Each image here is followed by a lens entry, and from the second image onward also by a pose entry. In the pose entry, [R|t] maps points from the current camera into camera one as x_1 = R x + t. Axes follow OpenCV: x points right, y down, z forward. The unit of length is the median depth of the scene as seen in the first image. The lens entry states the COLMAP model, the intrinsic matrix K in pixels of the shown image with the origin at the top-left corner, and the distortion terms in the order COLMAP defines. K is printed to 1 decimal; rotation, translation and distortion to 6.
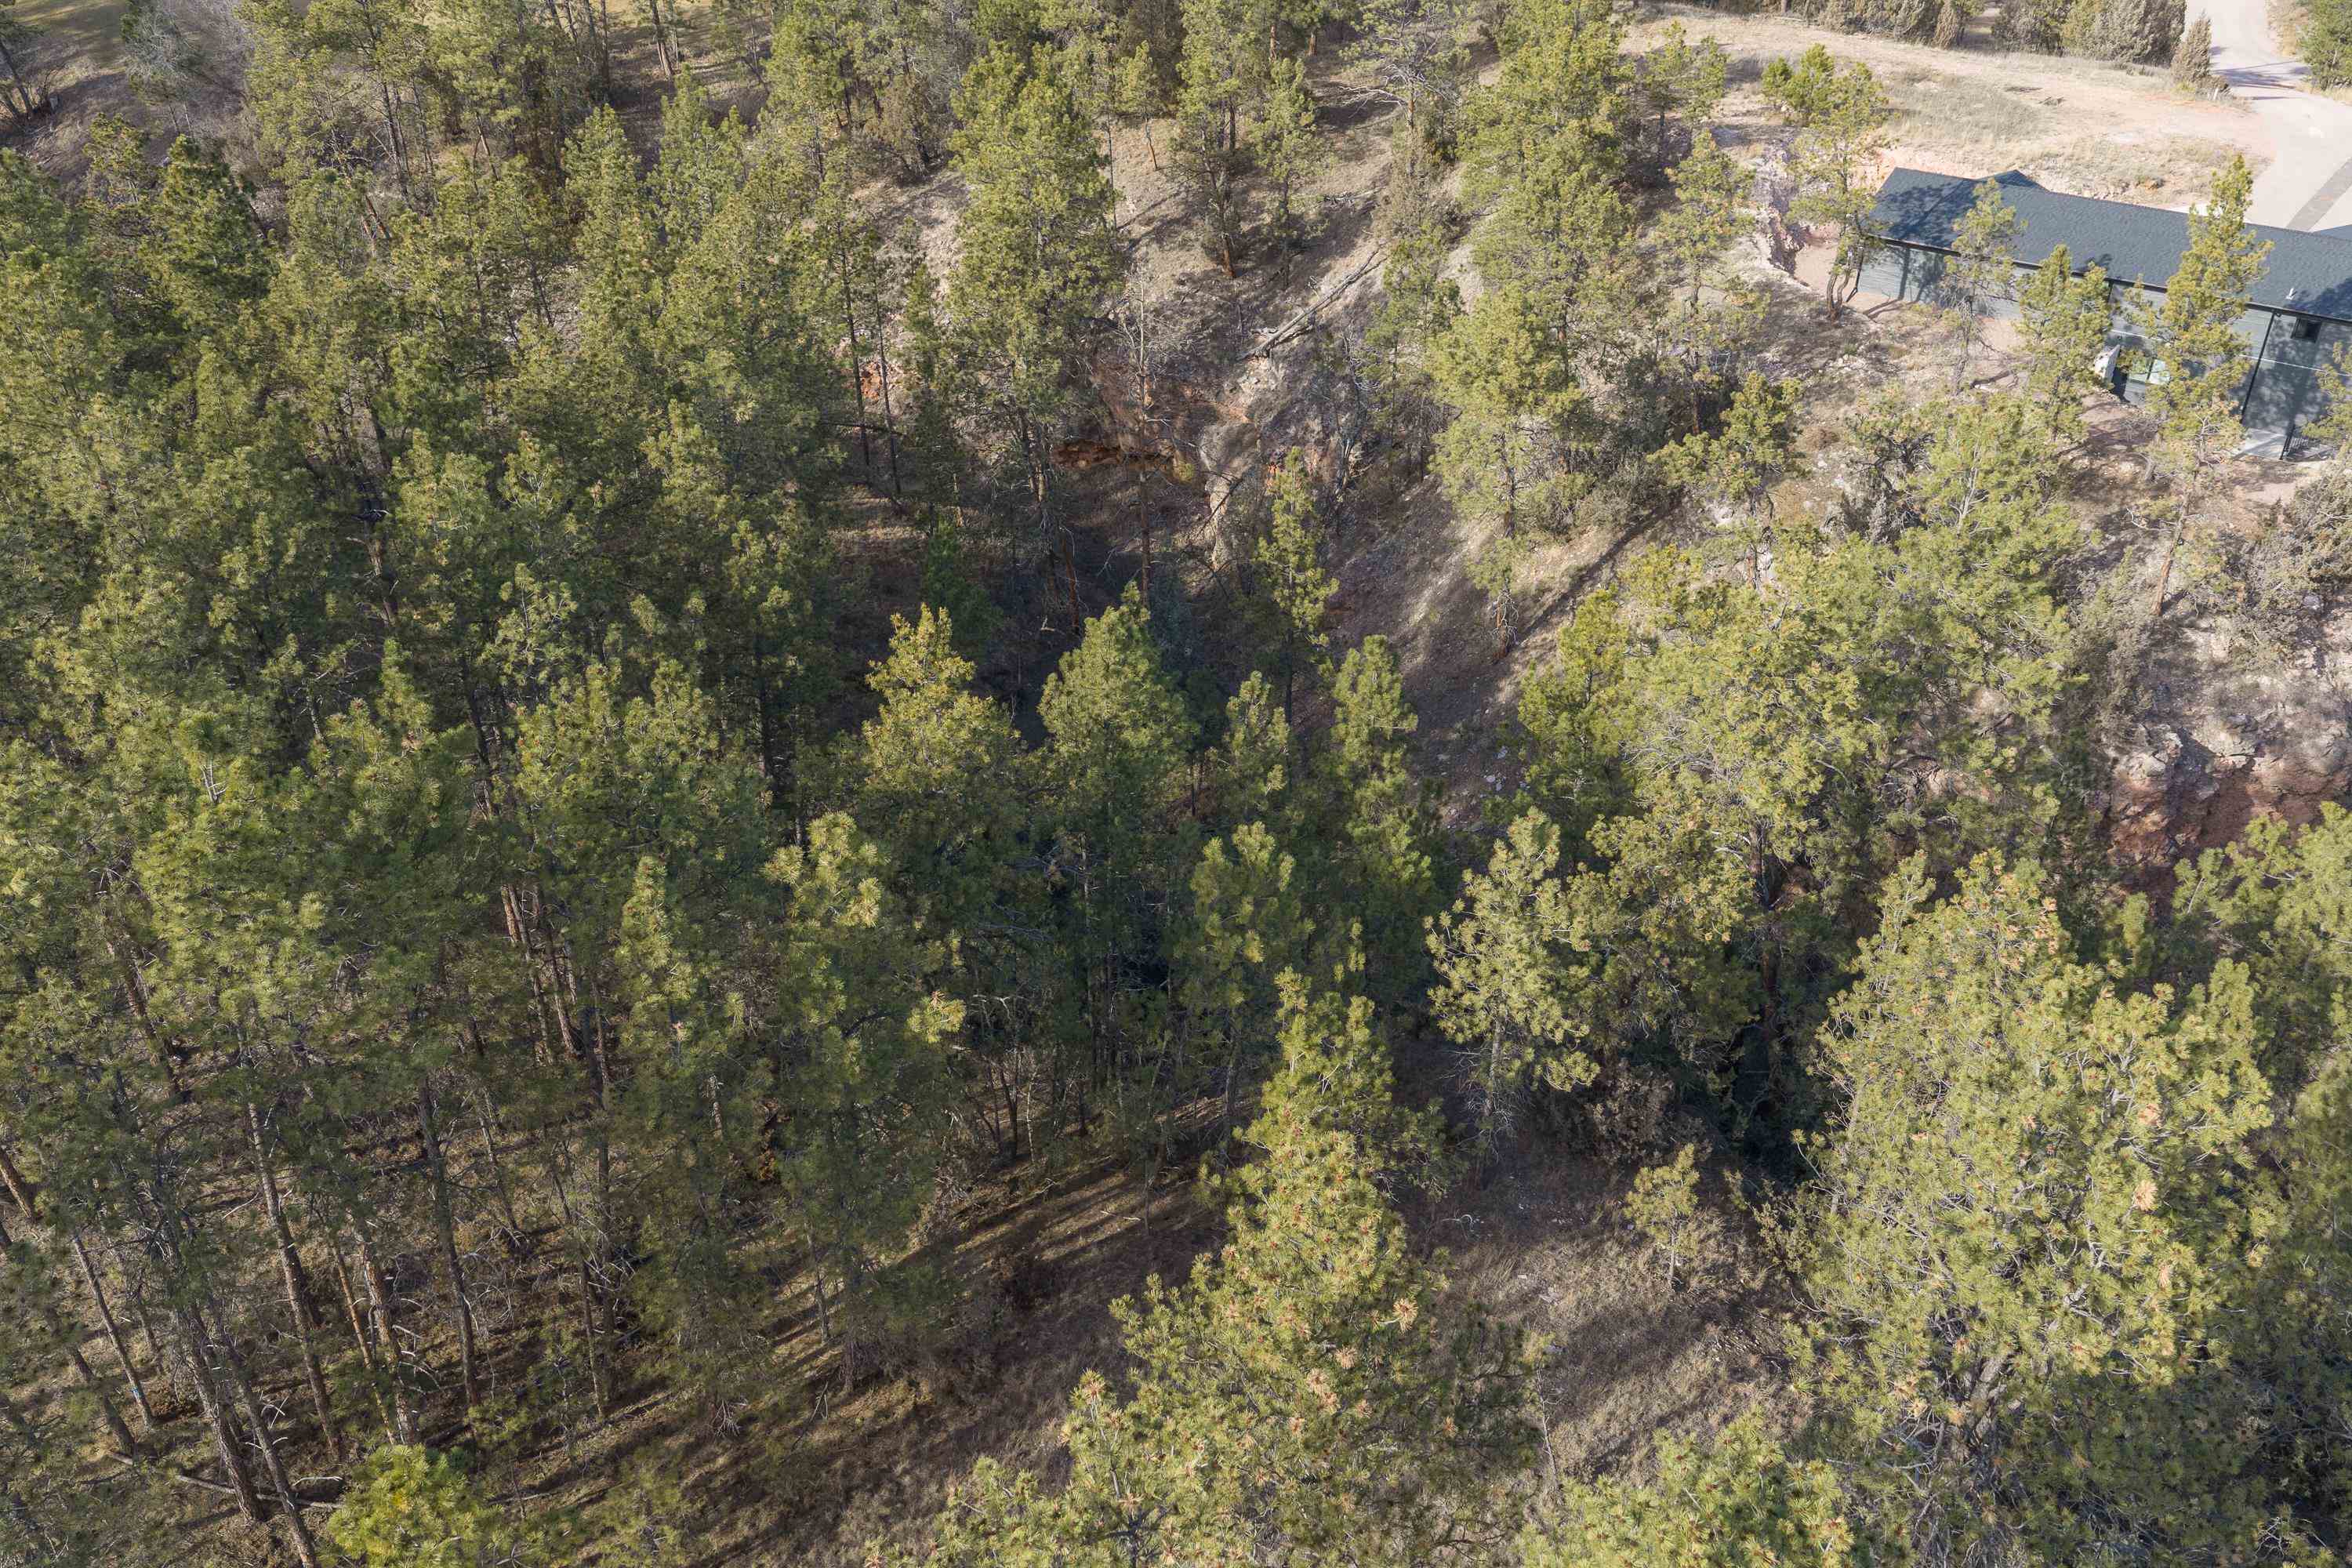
lens RADIAL K [[1883.0, 0, 1176.0], [0, 1883.0, 784.0], [0, 0, 1]] dist [0.008580, -0.004392]
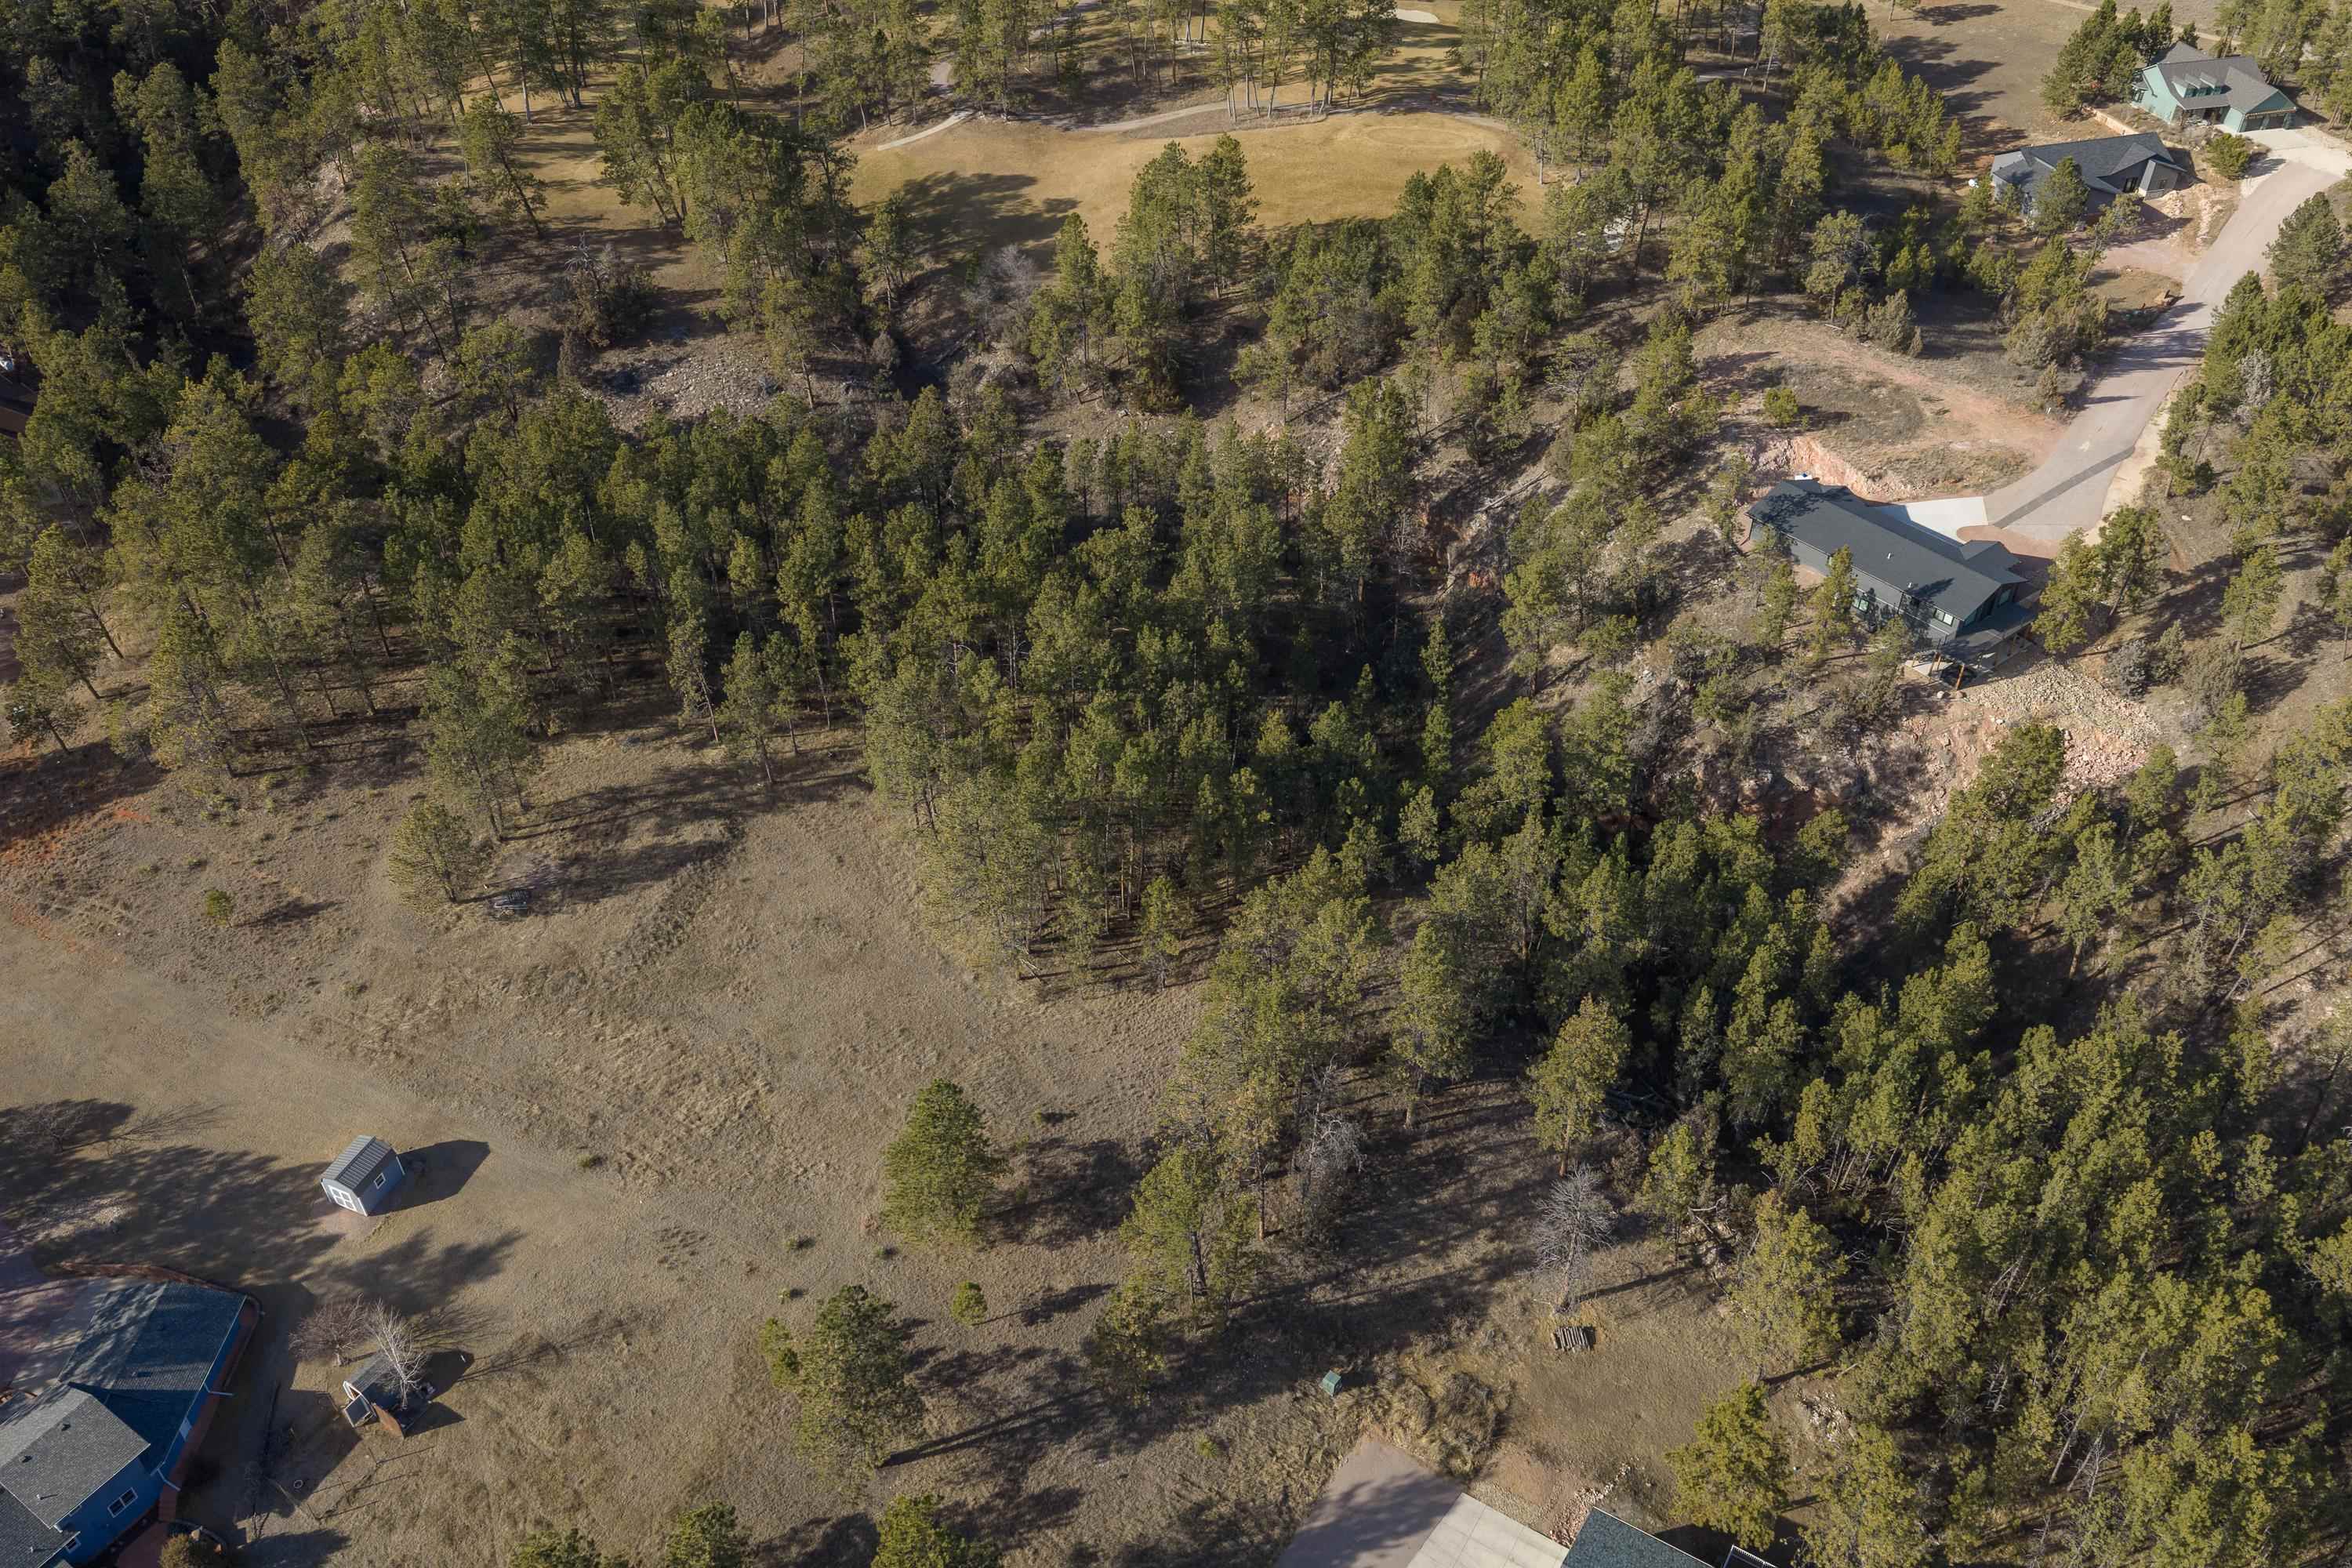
lens RADIAL K [[1883.0, 0, 1176.0], [0, 1883.0, 784.0], [0, 0, 1]] dist [0.008580, -0.004392]
pose [[0.967006, 0.153779, -0.203105, 0.184834], [-0.127648, 0.982437, 0.136097, -0.173269], [0.220467, -0.105681, 0.969652, -1.095605]]
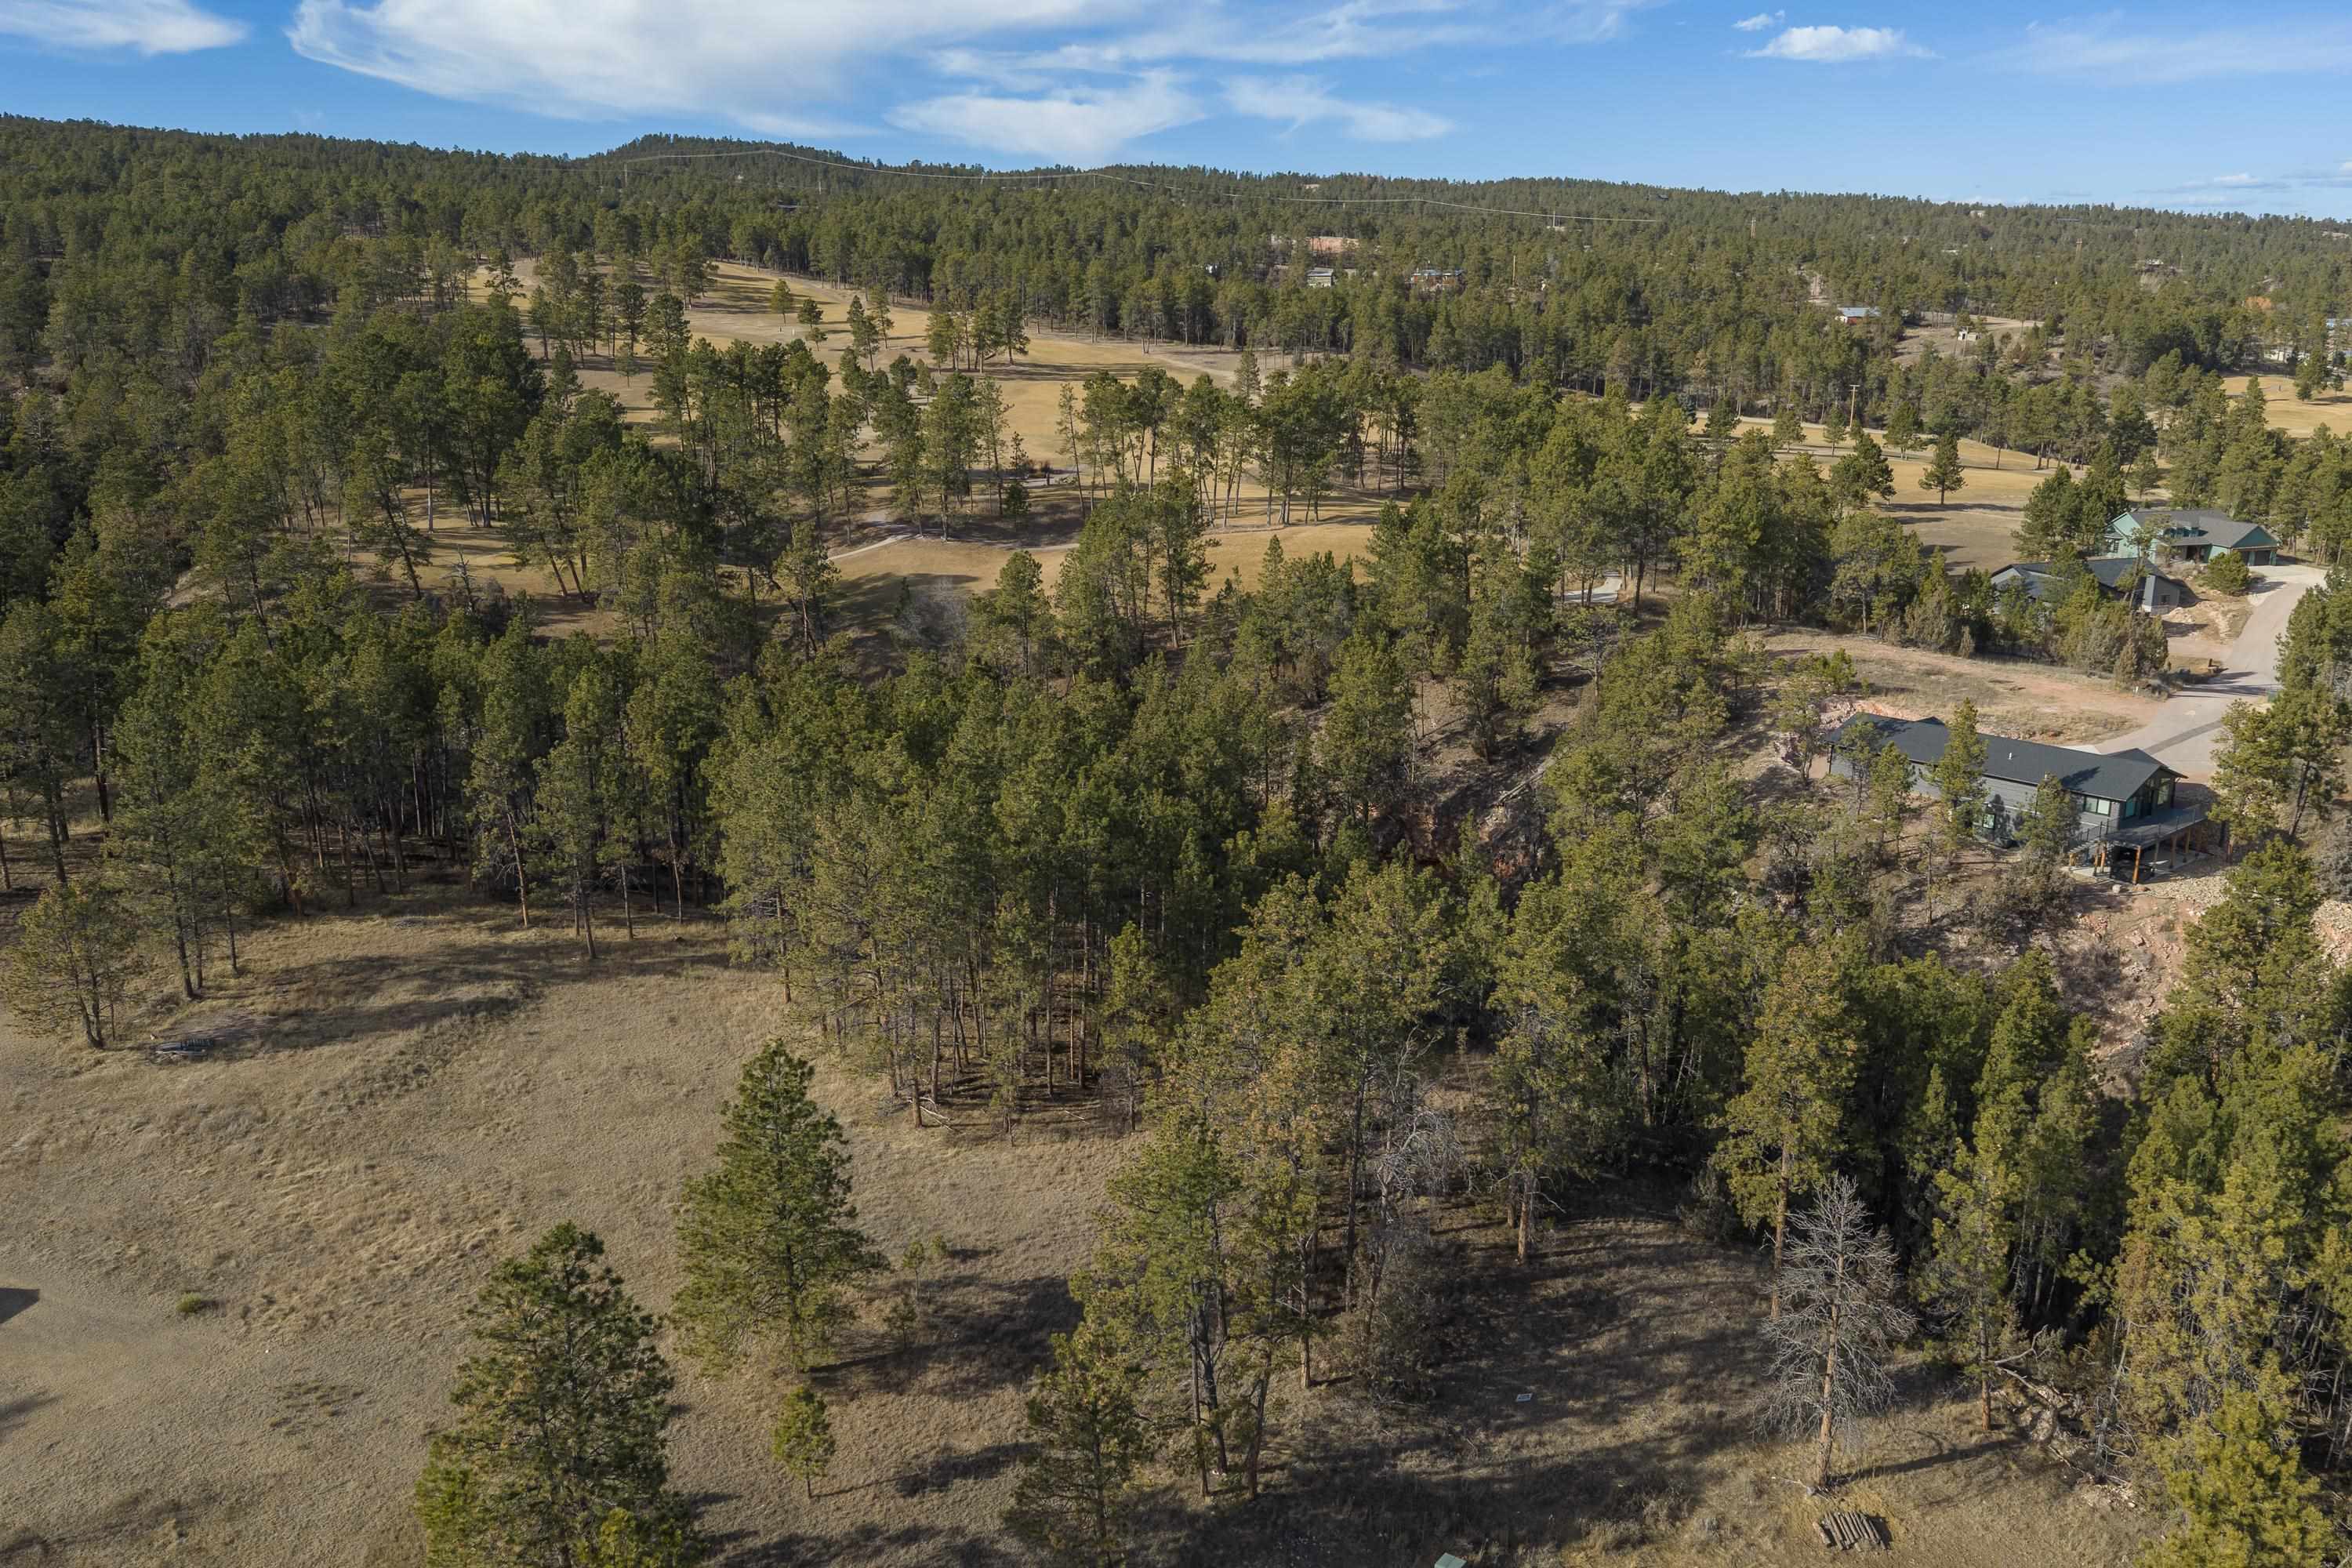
lens RADIAL K [[1904.4, 0, 1176.0], [0, 1904.4, 784.0], [0, 0, 1]] dist [0.005424, -0.007663]
pose [[0.975064, 0.047992, -0.216671, 0.133193], [-0.111903, 0.949452, -0.293289, 0.297281], [0.191643, 0.310222, 0.931147, -0.682491]]
